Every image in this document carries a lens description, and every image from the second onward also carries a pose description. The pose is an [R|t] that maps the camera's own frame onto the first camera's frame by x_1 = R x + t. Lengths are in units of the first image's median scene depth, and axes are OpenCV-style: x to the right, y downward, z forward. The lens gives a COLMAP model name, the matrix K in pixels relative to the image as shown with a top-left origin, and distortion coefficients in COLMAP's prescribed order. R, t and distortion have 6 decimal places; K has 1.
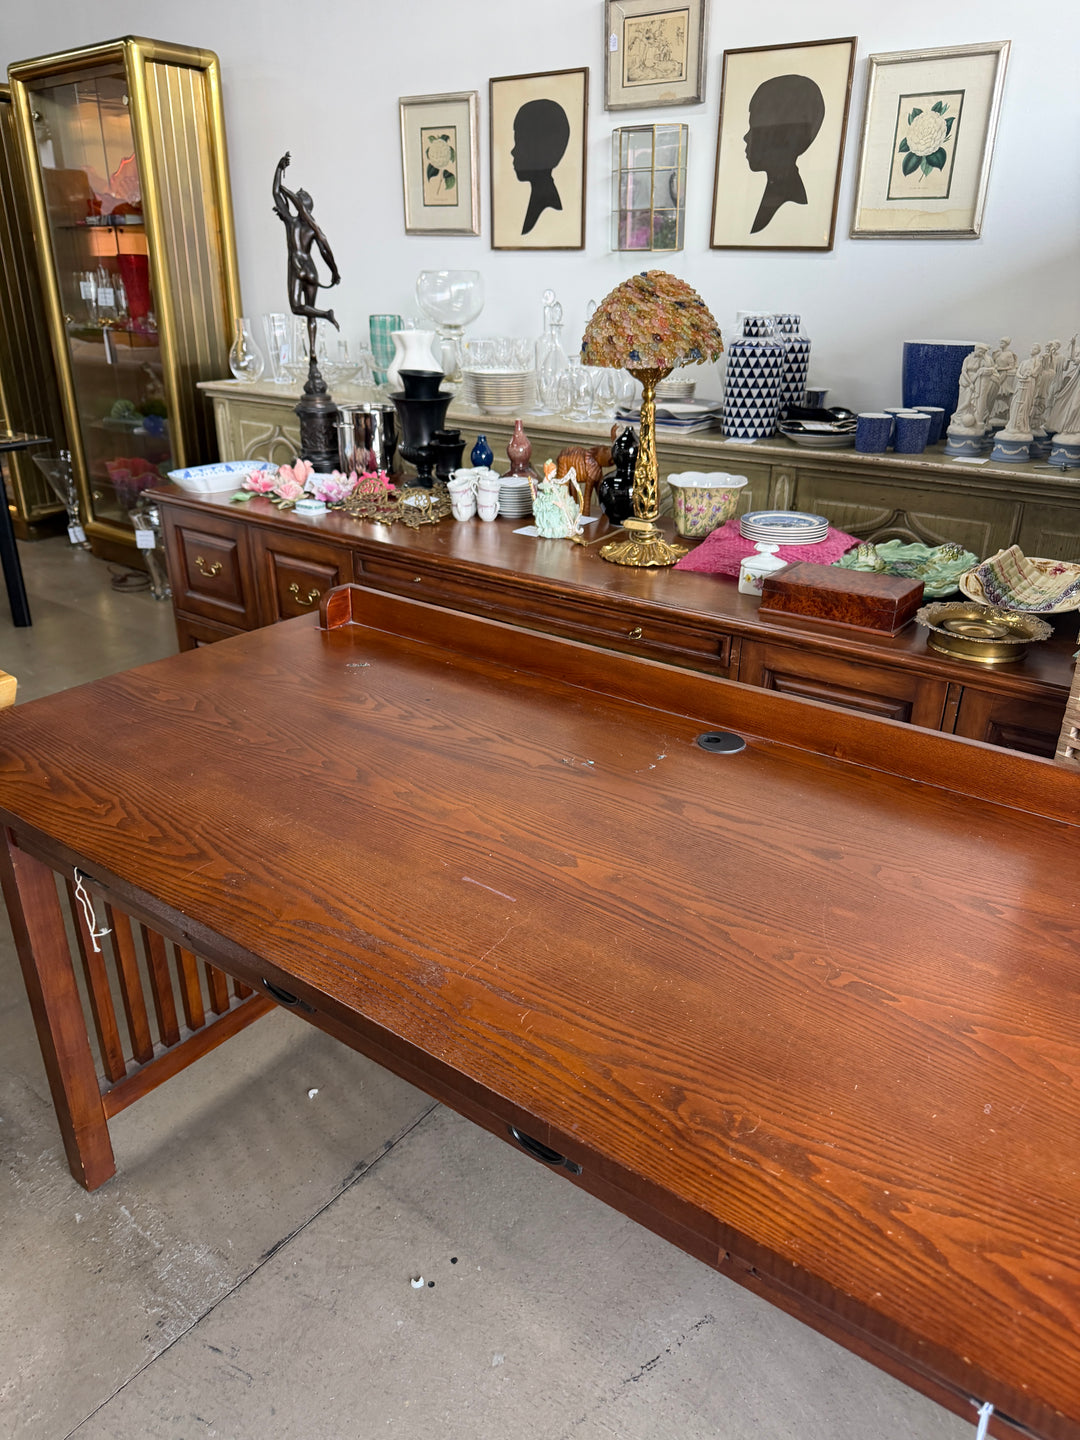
lens RADIAL K [[1013.2, 0, 540.0], [0, 1013.2, 720.0], [0, 0, 1]] dist [0.062863, -0.075158]
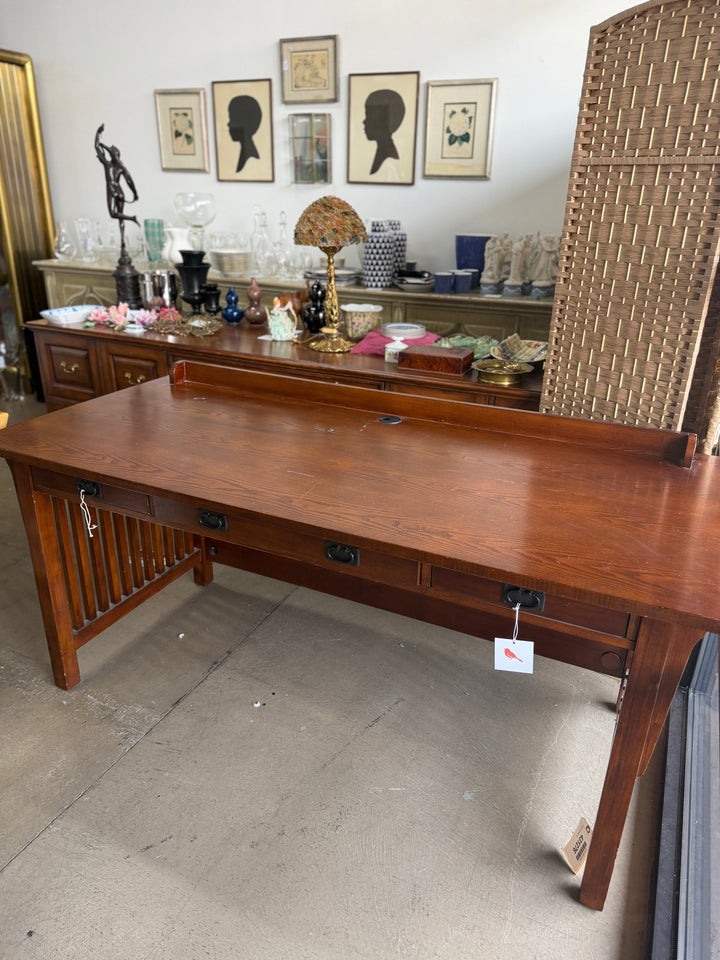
lens RADIAL K [[675.5, 0, 360.0], [0, 675.5, 480.0], [0, 0, 1]] dist [0.062863, -0.075158]
pose [[0.980819, -0.065835, 0.183466, -0.082966], [0.068745, 0.997589, -0.009537, 0.086668], [-0.182395, 0.021967, 0.982980, -0.203476]]
